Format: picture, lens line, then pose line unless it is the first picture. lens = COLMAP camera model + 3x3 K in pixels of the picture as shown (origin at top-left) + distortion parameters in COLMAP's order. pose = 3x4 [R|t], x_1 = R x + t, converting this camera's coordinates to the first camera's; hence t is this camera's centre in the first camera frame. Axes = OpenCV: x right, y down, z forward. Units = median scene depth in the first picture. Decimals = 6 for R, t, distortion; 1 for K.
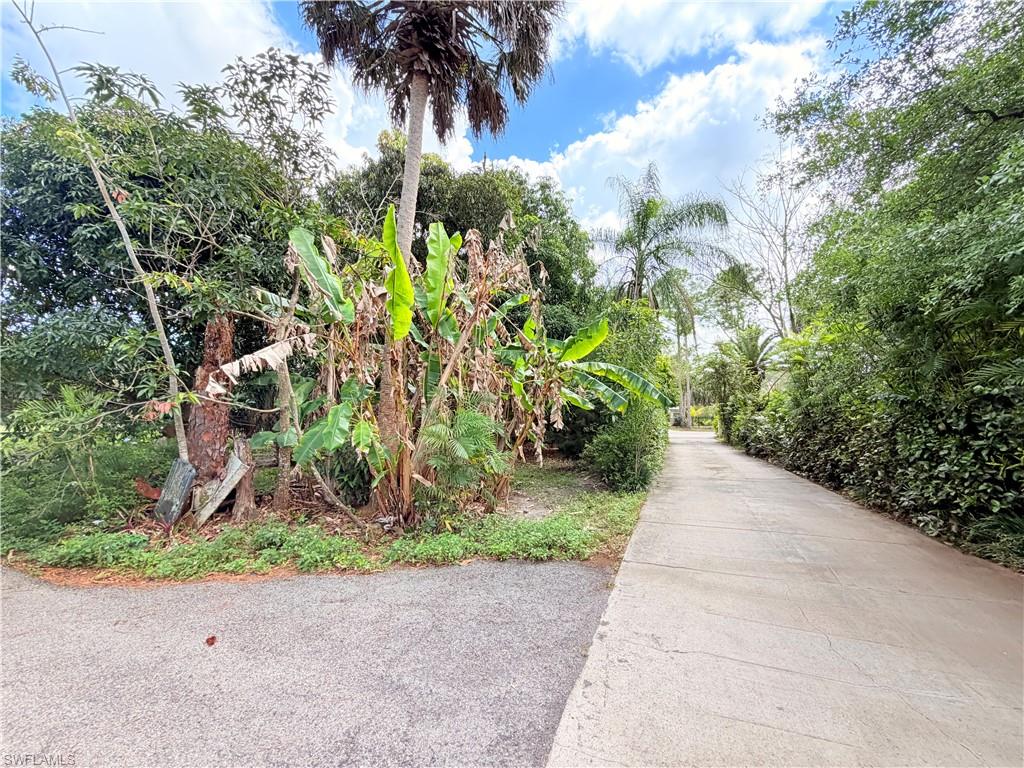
lens RADIAL K [[405.8, 0, 512.0], [0, 405.8, 384.0], [0, 0, 1]] dist [-0.002058, -0.000149]
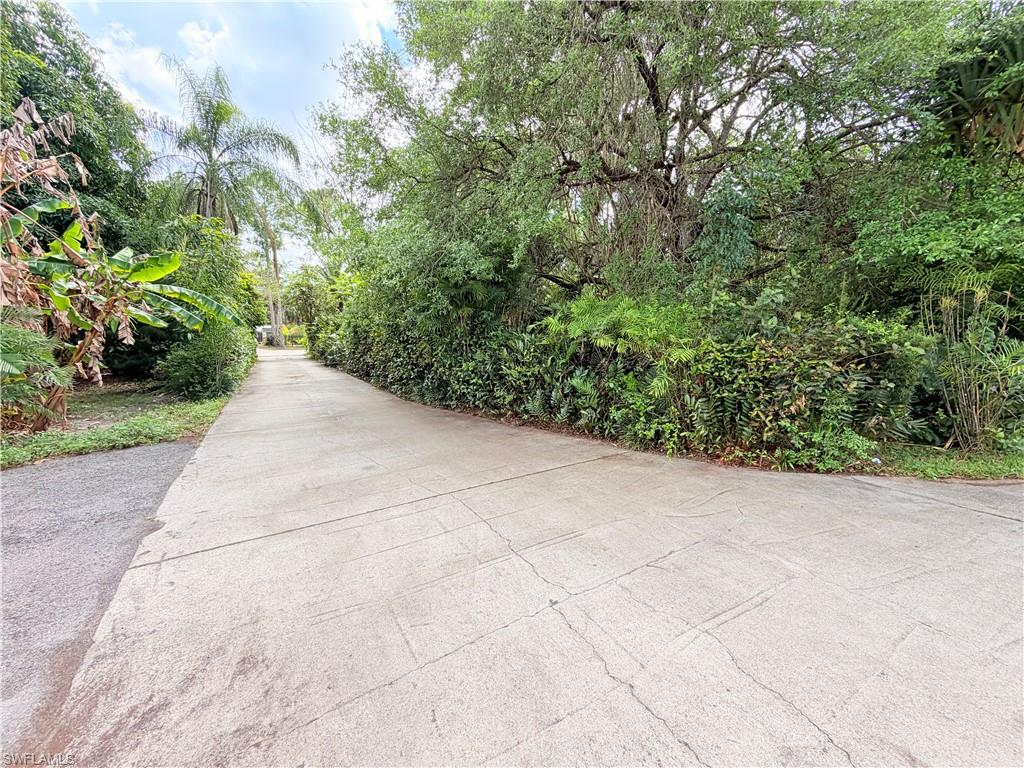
lens RADIAL K [[405.8, 0, 512.0], [0, 405.8, 384.0], [0, 0, 1]] dist [-0.002058, -0.000149]
pose [[0.608710, -0.095118, 0.787671, -0.086885], [-0.062003, 0.984048, 0.166749, -0.020655], [-0.790967, -0.150340, 0.593102, -0.327448]]
